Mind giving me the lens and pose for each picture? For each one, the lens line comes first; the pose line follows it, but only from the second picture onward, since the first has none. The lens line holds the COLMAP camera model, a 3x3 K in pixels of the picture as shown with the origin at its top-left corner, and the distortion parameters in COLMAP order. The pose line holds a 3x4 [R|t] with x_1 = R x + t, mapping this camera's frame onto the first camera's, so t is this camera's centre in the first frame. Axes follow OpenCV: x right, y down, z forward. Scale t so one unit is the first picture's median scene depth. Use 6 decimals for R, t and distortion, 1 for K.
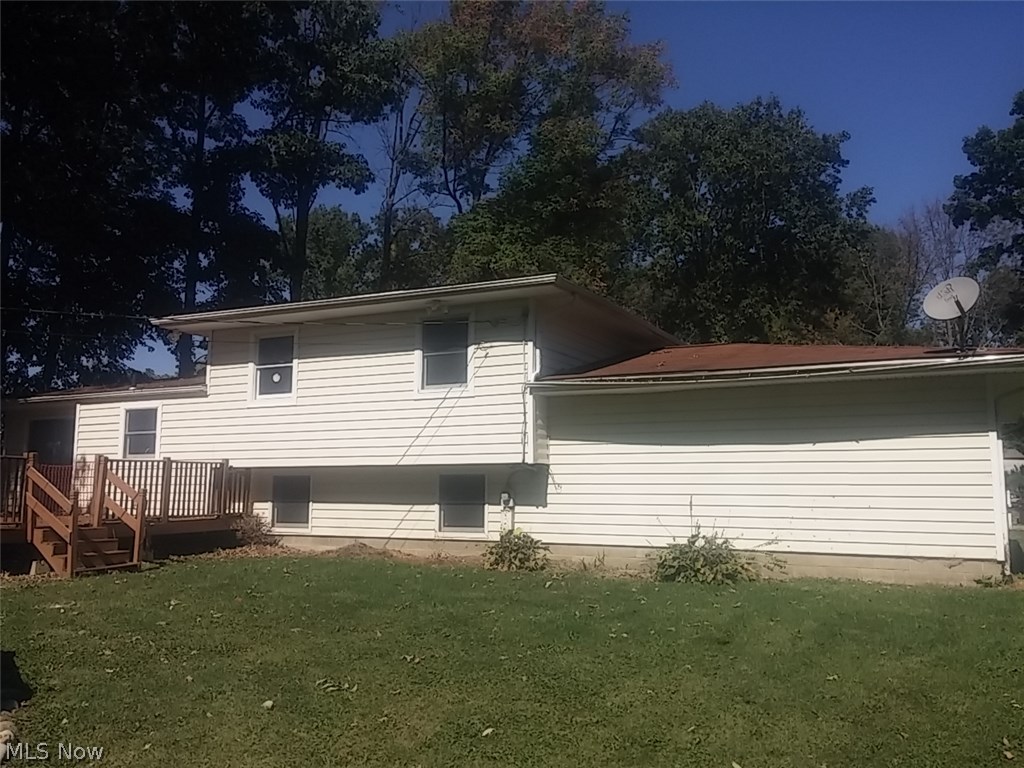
lens RADIAL K [[905.2, 0, 512.0], [0, 905.2, 384.0], [0, 0, 1]] dist [0.103310, -0.178172]
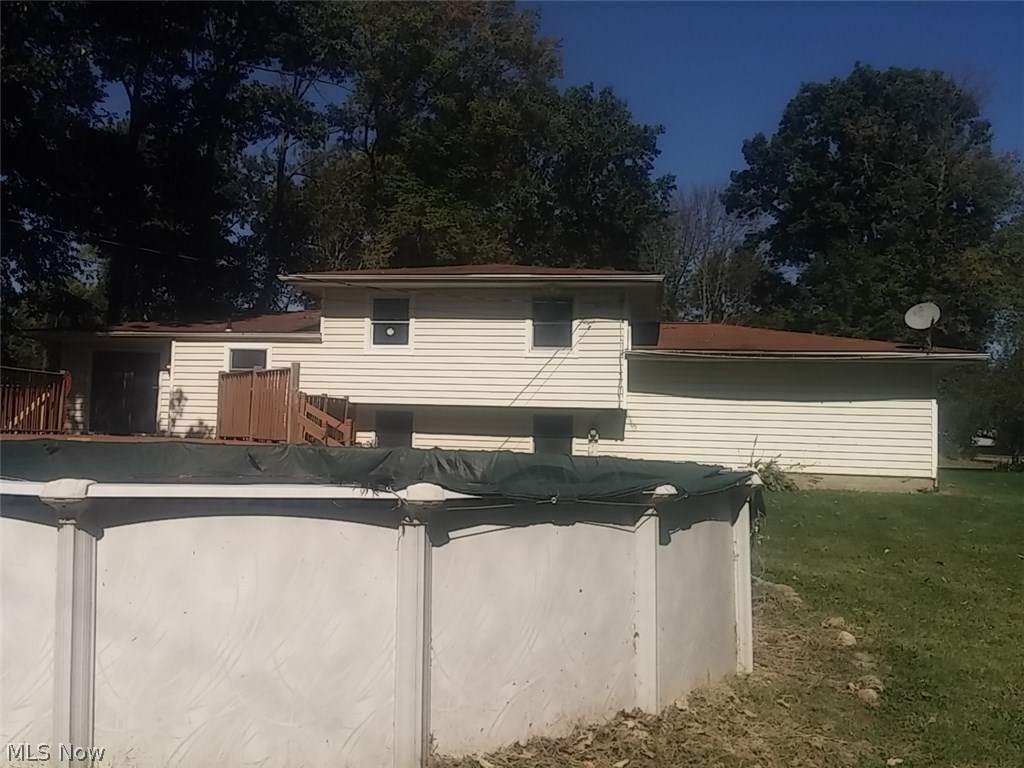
lens RADIAL K [[905.2, 0, 512.0], [0, 905.2, 384.0], [0, 0, 1]] dist [0.103310, -0.178172]
pose [[0.951625, 0.037449, 0.304971, -0.523288], [-0.058923, 0.996365, 0.061514, -0.023674], [-0.301558, -0.076508, 0.950373, -0.240842]]
